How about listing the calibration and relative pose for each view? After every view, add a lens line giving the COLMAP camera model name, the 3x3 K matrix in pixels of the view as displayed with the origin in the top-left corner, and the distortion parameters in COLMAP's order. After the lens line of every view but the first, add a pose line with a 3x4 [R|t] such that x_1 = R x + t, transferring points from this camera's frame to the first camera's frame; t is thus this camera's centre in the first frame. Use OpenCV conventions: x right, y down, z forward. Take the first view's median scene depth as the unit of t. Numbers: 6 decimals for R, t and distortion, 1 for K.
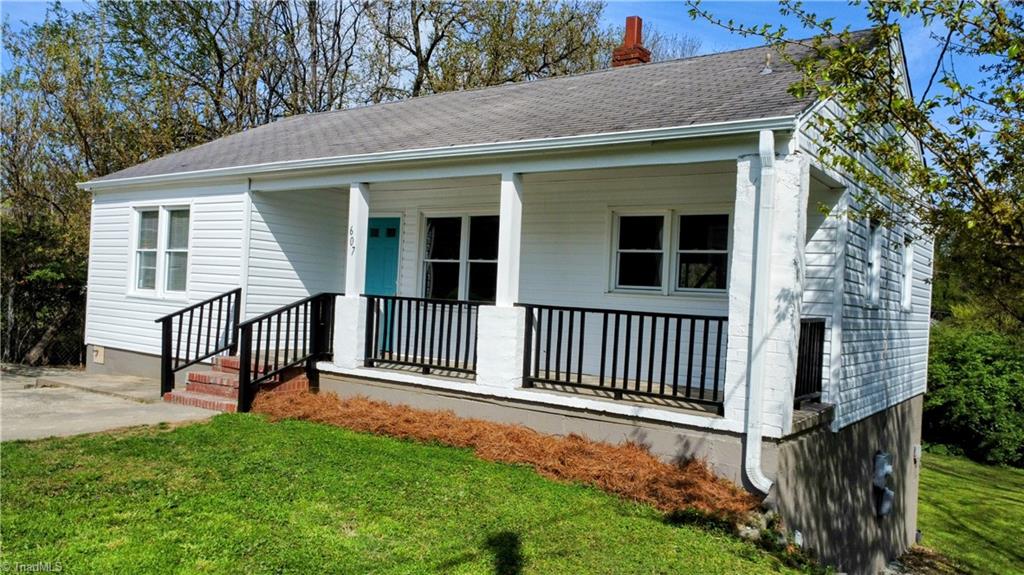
lens RADIAL K [[763.7, 0, 512.0], [0, 763.7, 287.5], [0, 0, 1]] dist [0.000159, -0.000248]
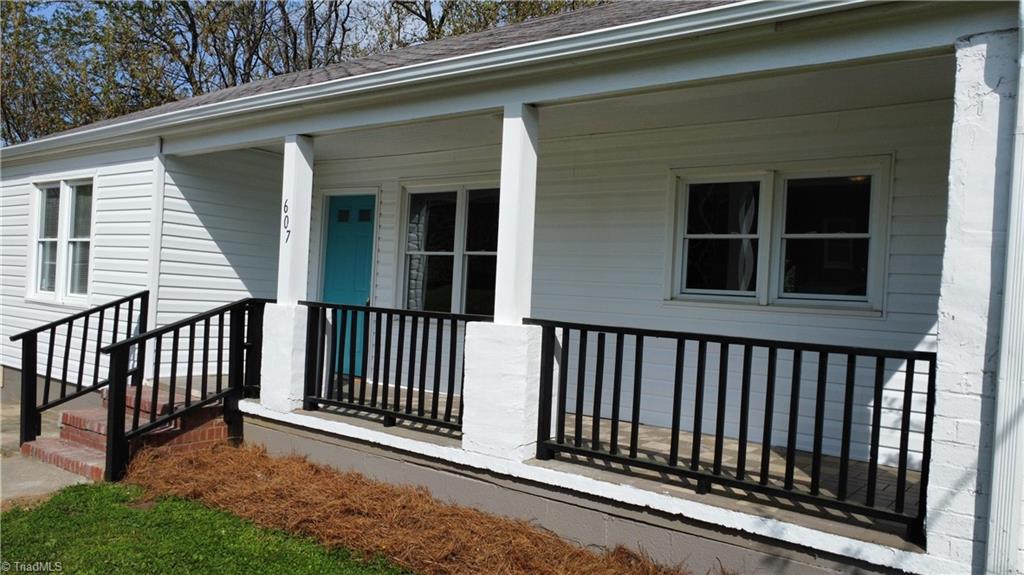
lens RADIAL K [[763.7, 0, 512.0], [0, 763.7, 287.5], [0, 0, 1]] dist [0.000159, -0.000248]
pose [[0.999310, 0.002564, -0.037051, 0.013815], [-0.002549, 0.999997, 0.000452, -0.003938], [0.037052, -0.000357, 0.999313, 0.339231]]
